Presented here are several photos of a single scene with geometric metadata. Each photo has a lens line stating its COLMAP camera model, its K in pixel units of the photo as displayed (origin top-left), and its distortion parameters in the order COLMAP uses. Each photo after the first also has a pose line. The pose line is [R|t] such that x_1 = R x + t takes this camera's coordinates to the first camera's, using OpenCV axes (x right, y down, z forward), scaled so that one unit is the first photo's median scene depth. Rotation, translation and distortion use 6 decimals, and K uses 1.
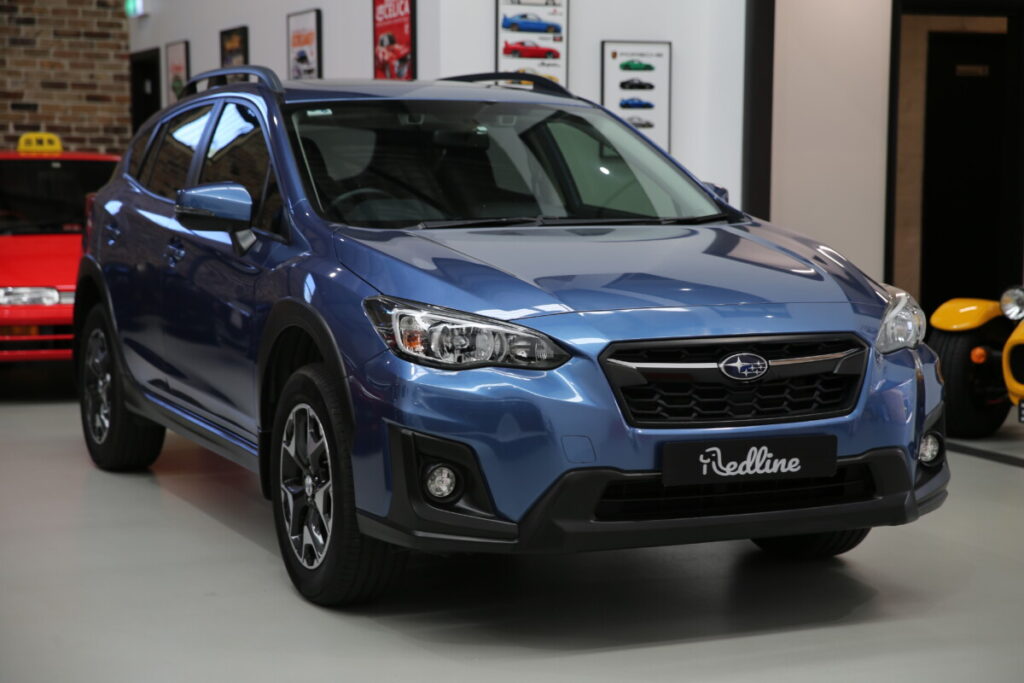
lens RADIAL K [[1922.9, 0, 512.6], [0, 1922.9, 339.7], [0, 0, 1]] dist [0.232209, 0.000000]
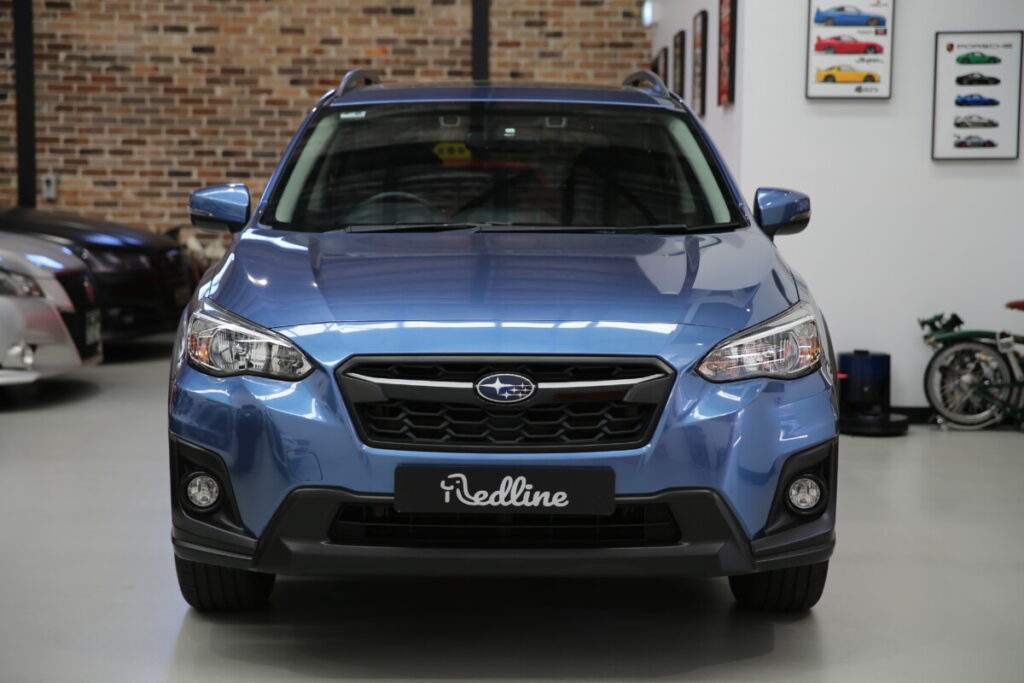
lens RADIAL K [[1922.9, 0, 511.2], [0, 1922.9, 342.9], [0, 0, 1]] dist [0.232209, 0.000000]
pose [[0.912217, 0.039732, -0.407776, 0.480649], [-0.040577, 0.999155, 0.006581, -0.013339], [0.407693, 0.010543, 0.913058, 0.161549]]
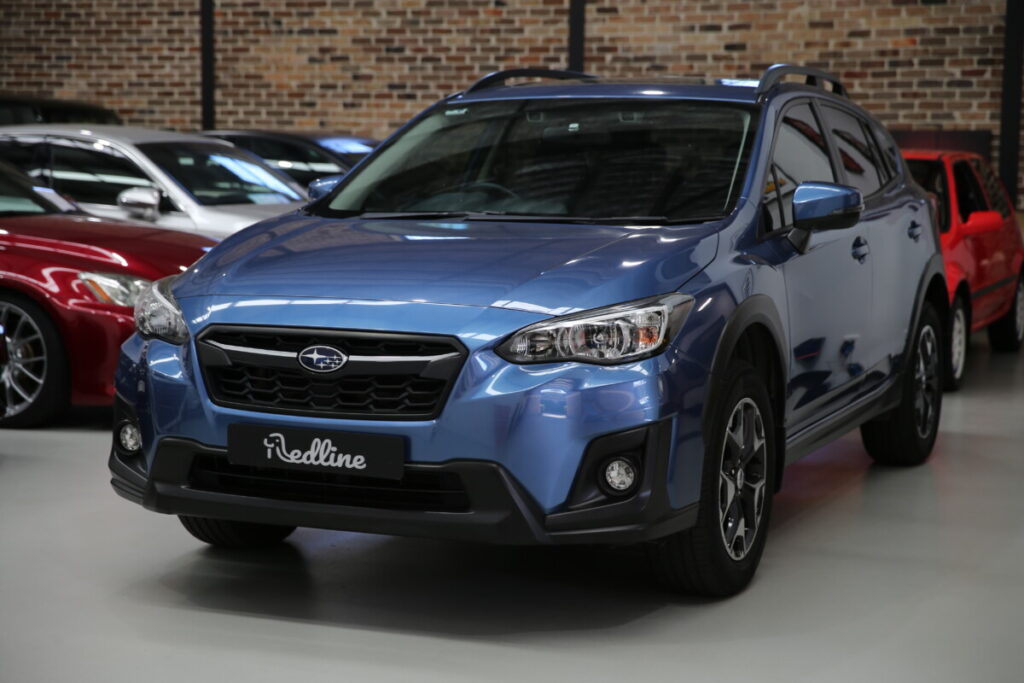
lens RADIAL K [[1922.9, 0, 508.0], [0, 1922.9, 345.2], [0, 0, 1]] dist [0.232209, 0.000000]
pose [[0.669393, 0.077291, -0.738877, 0.908335], [-0.075848, 0.996486, 0.035523, -0.035723], [0.739027, 0.032264, 0.672903, 0.378805]]
